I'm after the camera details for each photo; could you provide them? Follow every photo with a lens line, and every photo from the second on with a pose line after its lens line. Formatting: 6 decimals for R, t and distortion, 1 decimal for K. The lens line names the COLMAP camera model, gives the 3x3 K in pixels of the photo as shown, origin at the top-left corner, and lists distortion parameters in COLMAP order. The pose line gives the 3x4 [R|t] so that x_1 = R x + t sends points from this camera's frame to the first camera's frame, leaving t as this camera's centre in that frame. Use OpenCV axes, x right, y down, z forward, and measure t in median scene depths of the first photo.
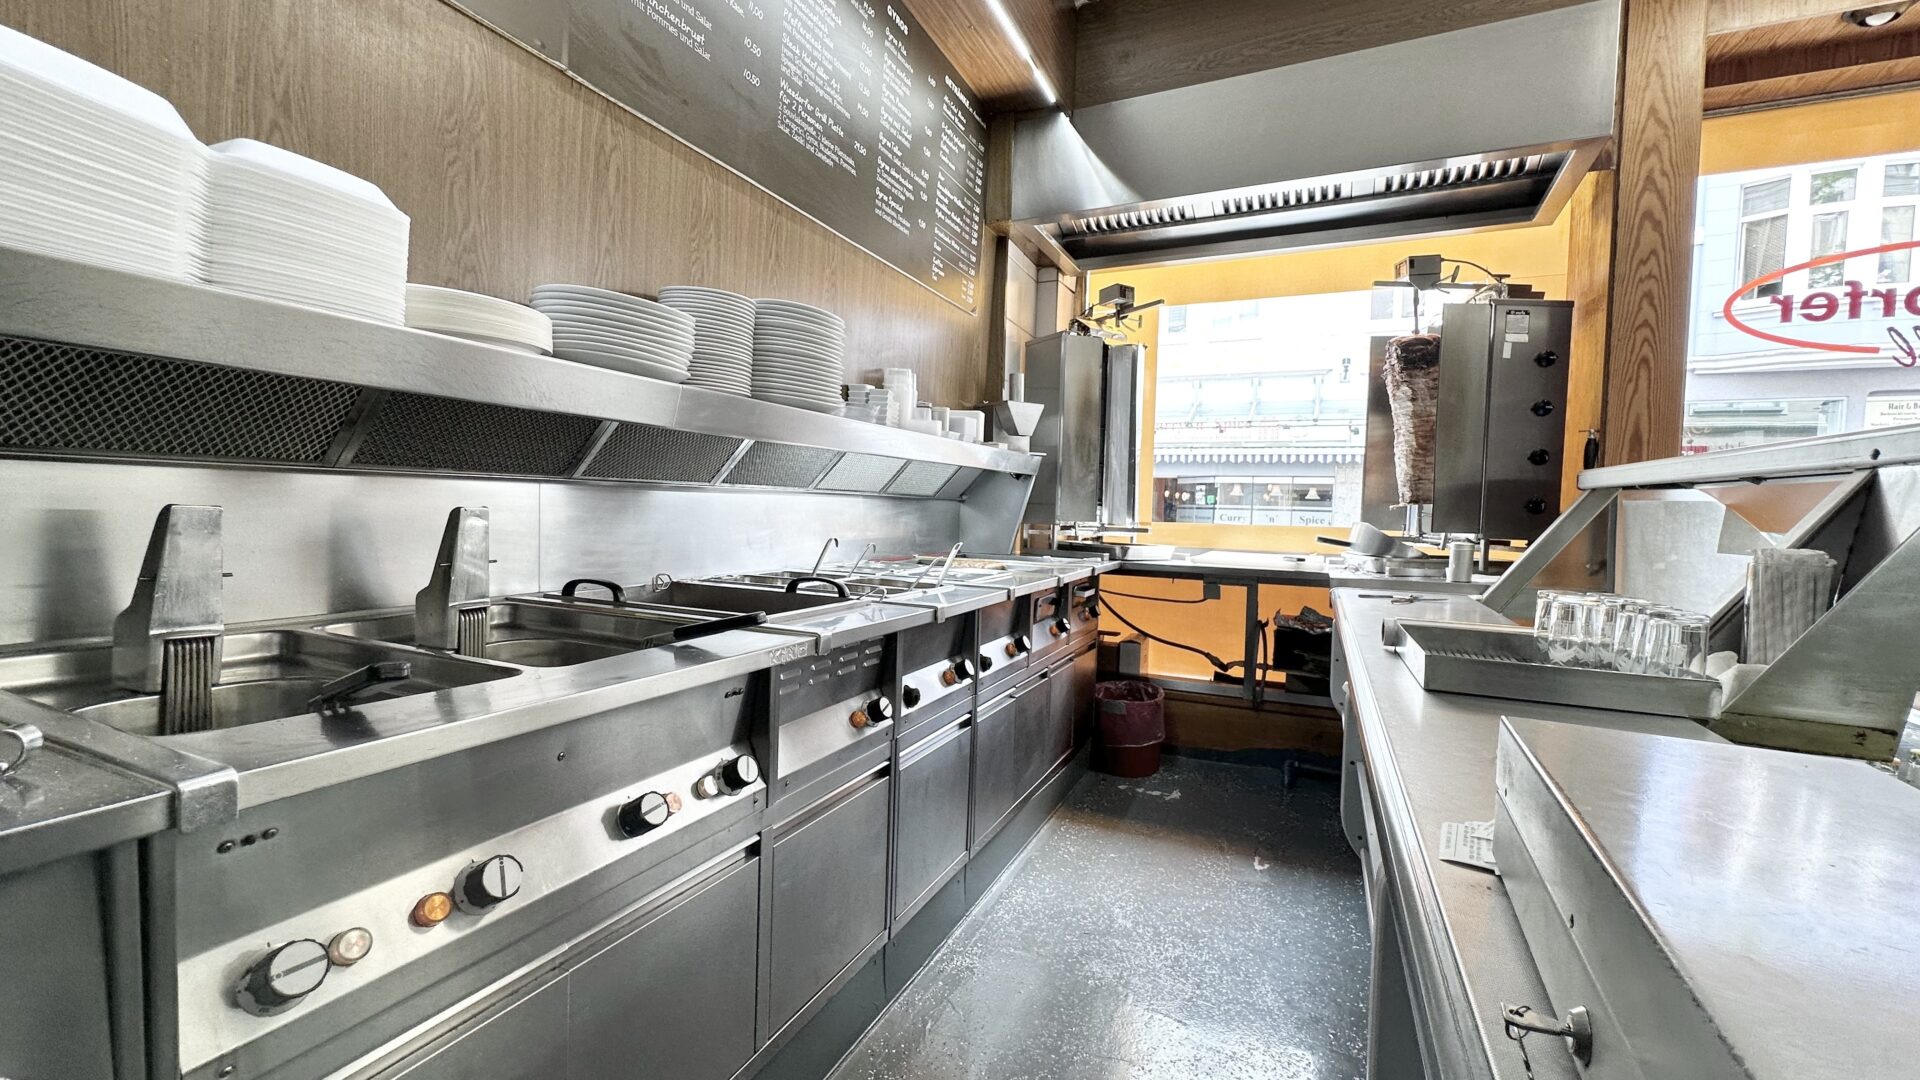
lens RADIAL K [[771.8, 0, 960.3], [0, 771.8, 538.8], [0, 0, 1]] dist [0.000205, 0.001106]
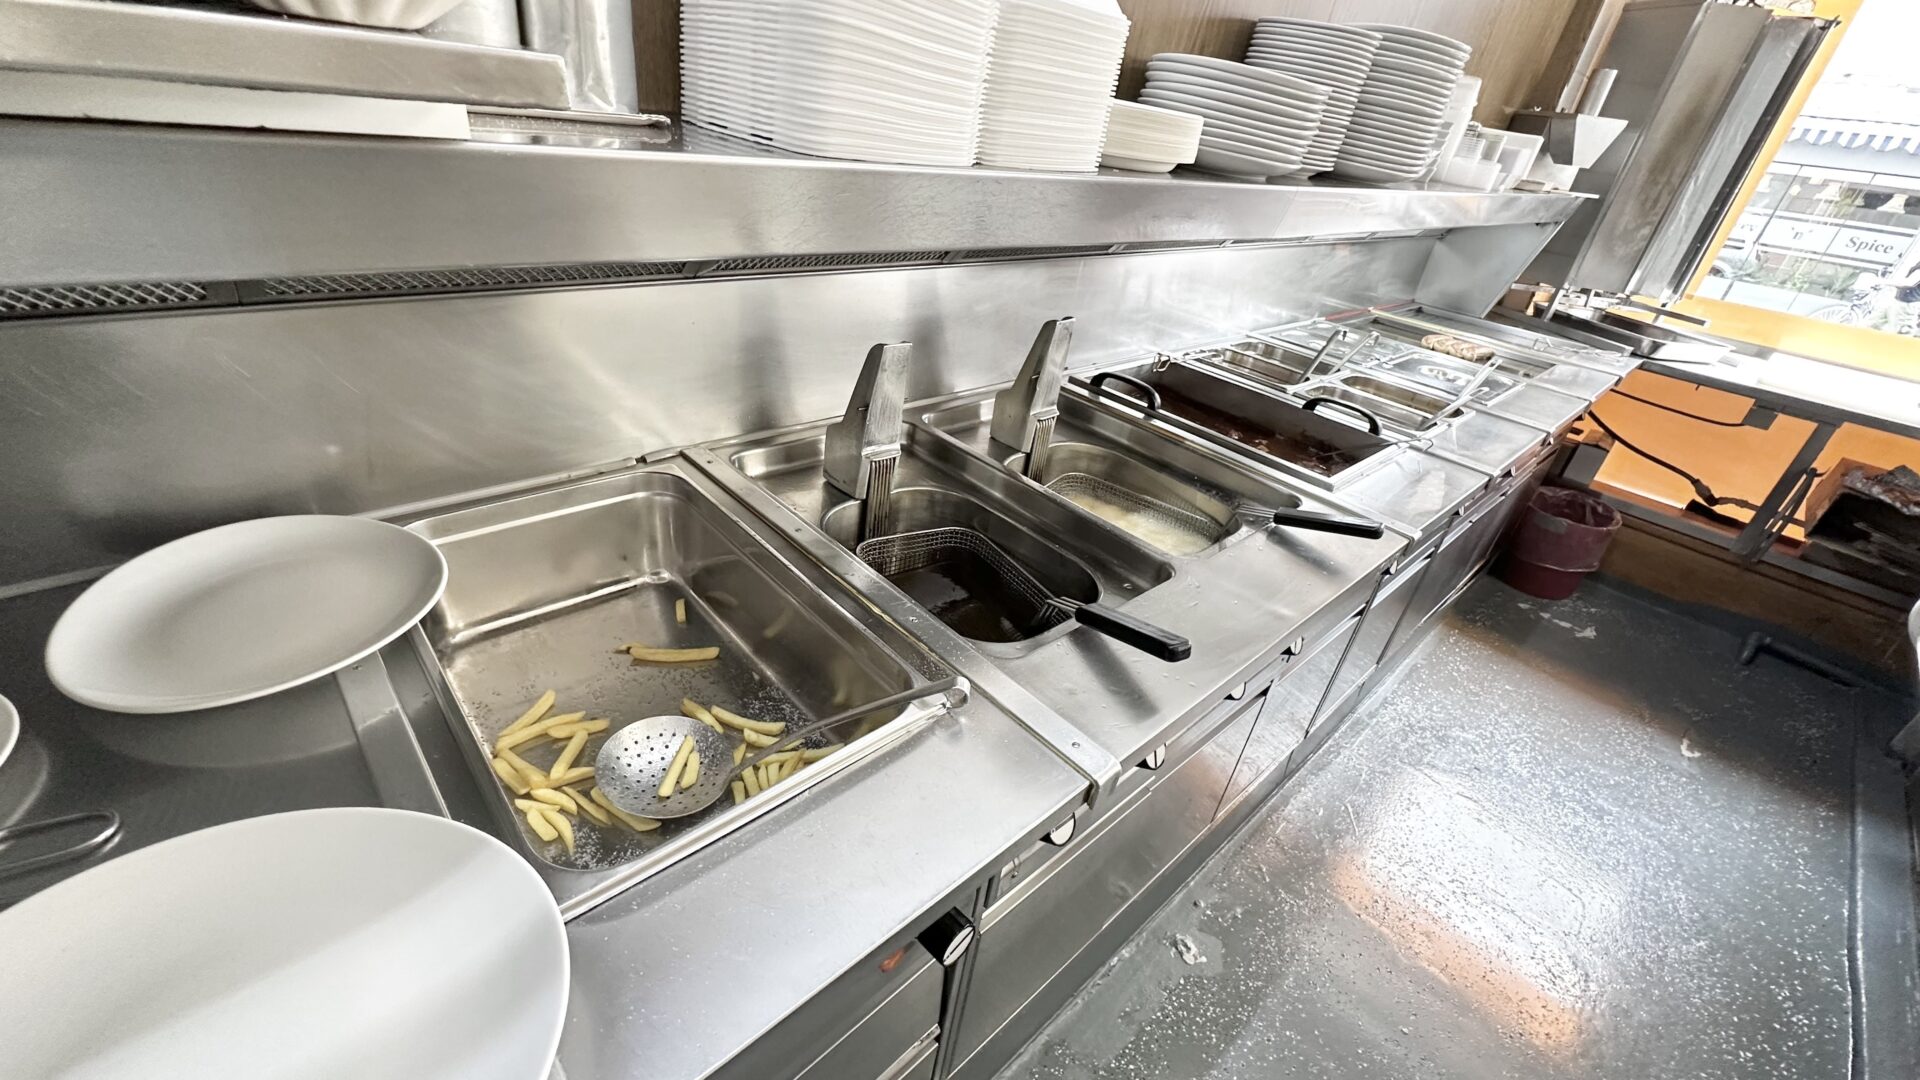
lens RADIAL K [[771.8, 0, 960.5], [0, 771.8, 535.6], [0, 0, 1]] dist [0.000205, 0.001106]
pose [[0.921116, 0.264646, -0.285496, -0.170683], [-0.112294, 0.882835, 0.456061, -0.097887], [0.372741, -0.388026, 0.842912, 0.008606]]
